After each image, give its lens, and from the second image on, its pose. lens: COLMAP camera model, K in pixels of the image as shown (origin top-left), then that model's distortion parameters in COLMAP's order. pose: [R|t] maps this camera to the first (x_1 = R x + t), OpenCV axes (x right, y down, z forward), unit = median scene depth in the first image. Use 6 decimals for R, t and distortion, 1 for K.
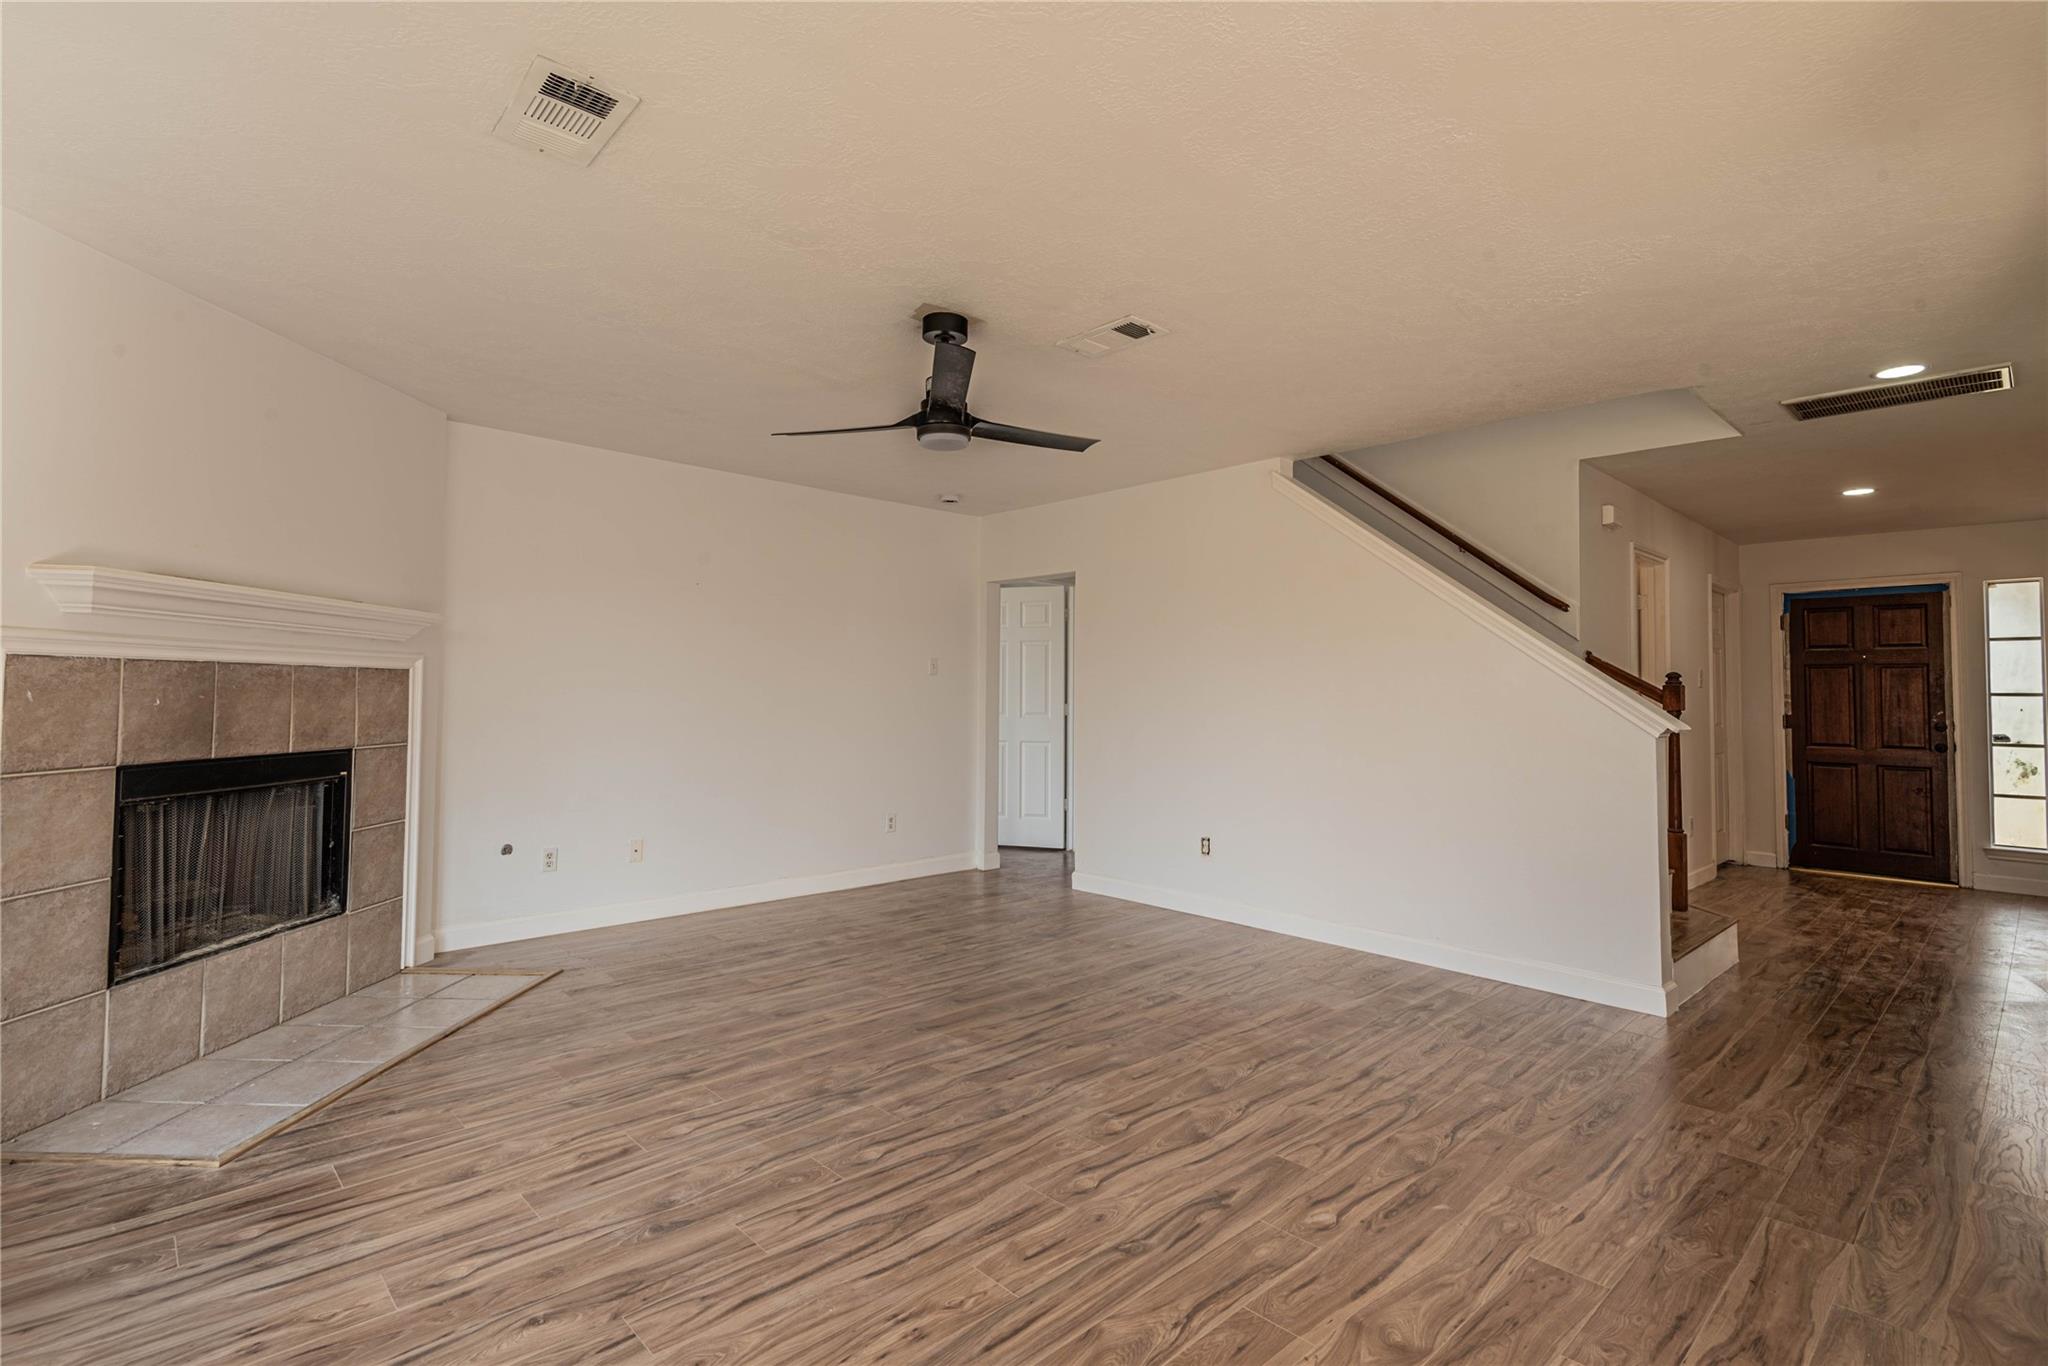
lens RADIAL K [[964.4, 0, 1029.5], [0, 964.4, 669.9], [0, 0, 1]] dist [0.028470, -0.008763]
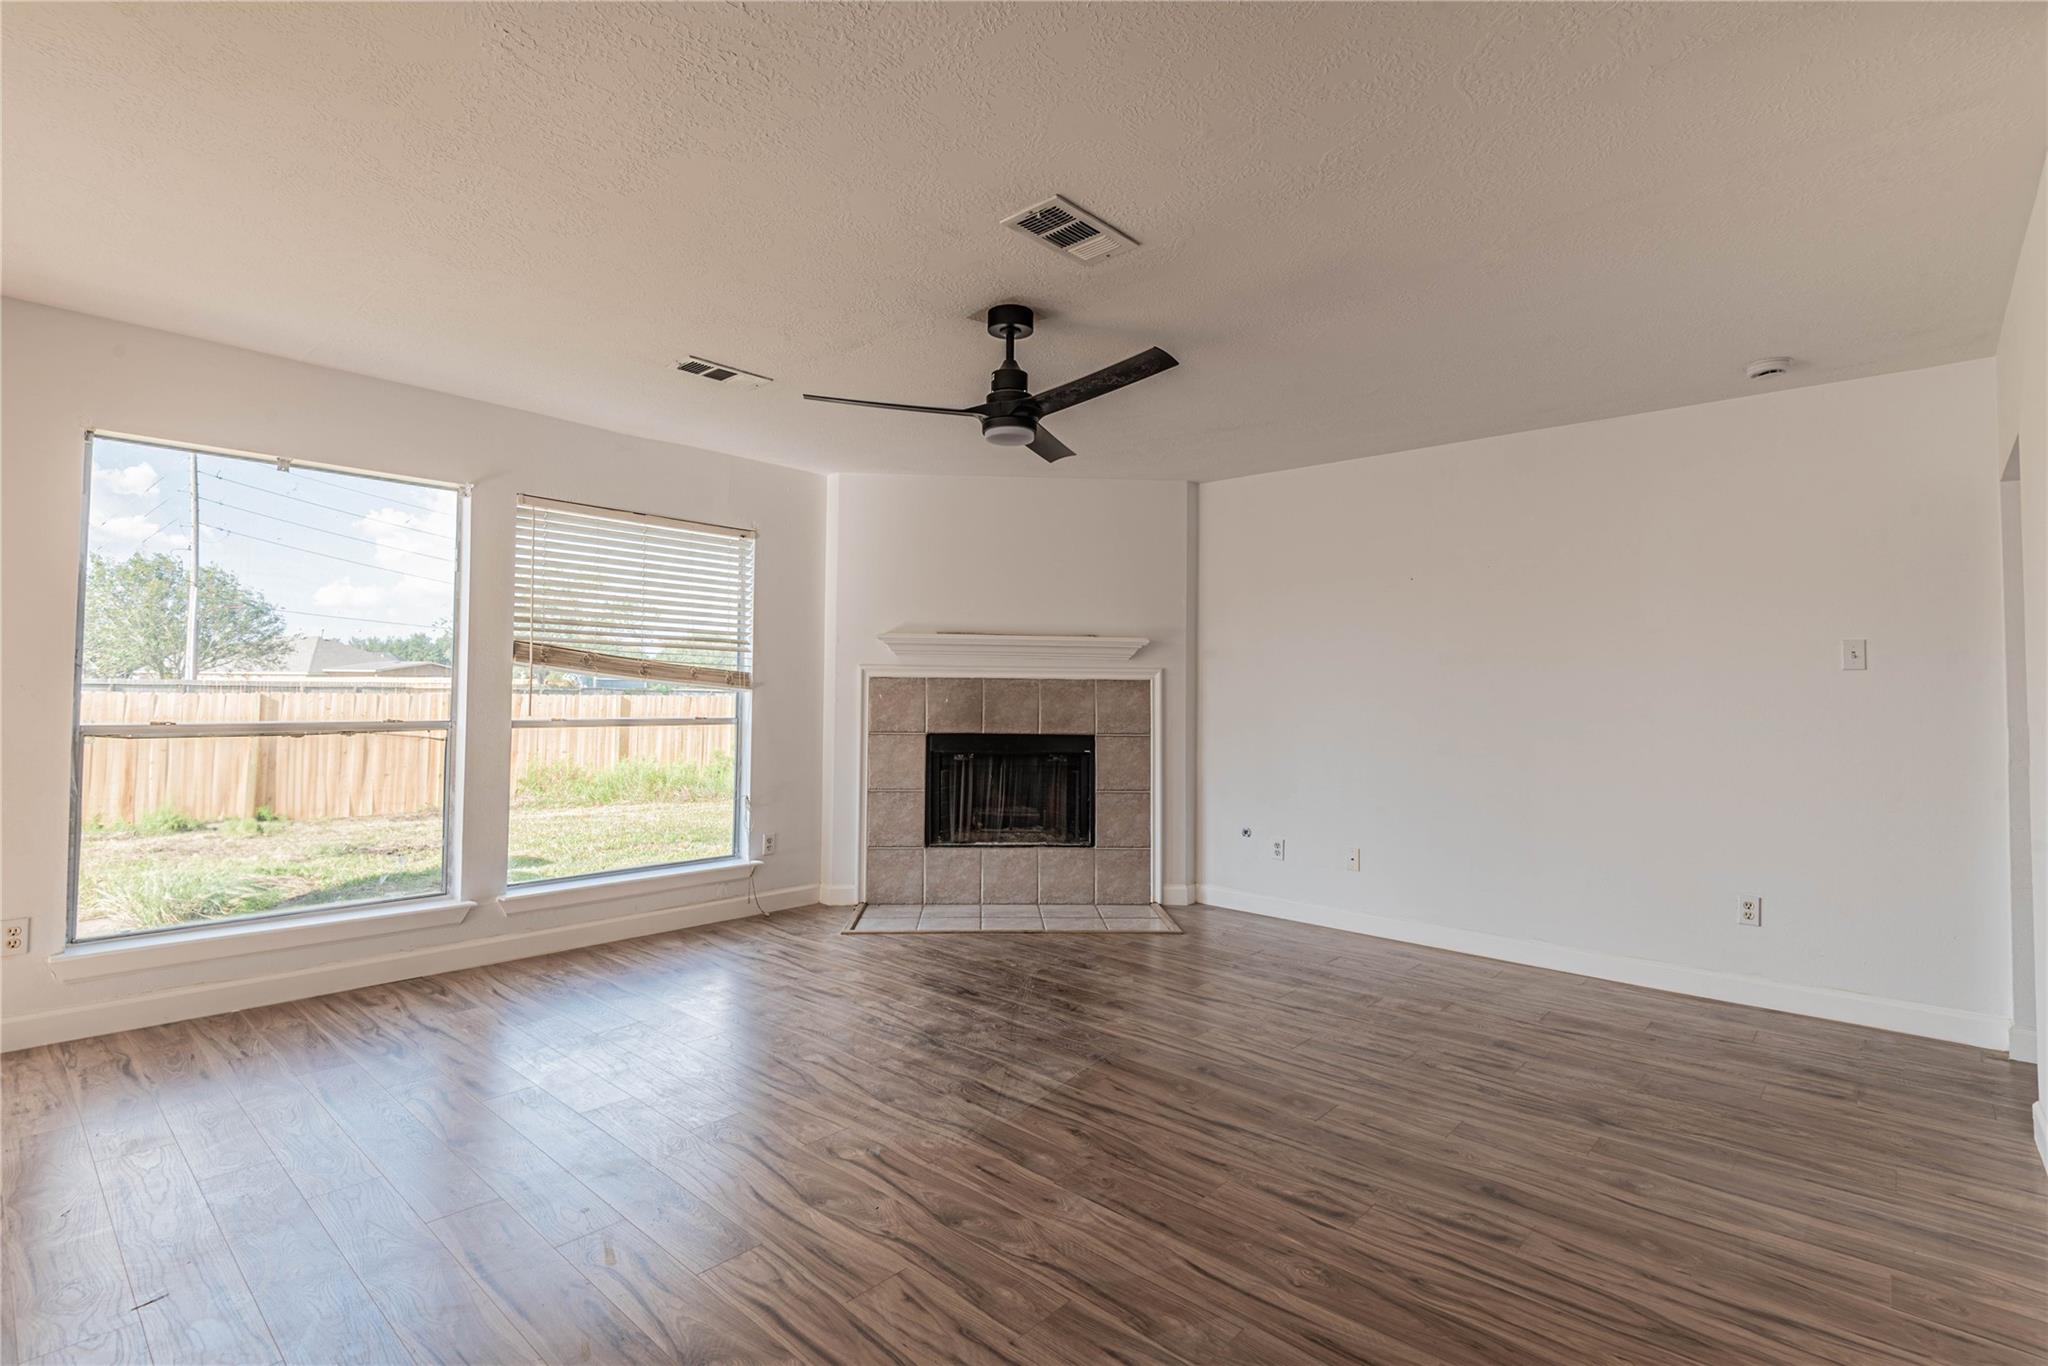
lens RADIAL K [[964.4, 0, 1007.6], [0, 964.4, 679.0], [0, 0, 1]] dist [0.028470, -0.008763]
pose [[0.067030, -0.022266, -0.997503, 0.877399], [0.014596, 0.999666, -0.021333, 0.030551], [0.997644, -0.013130, 0.067332, 0.922860]]
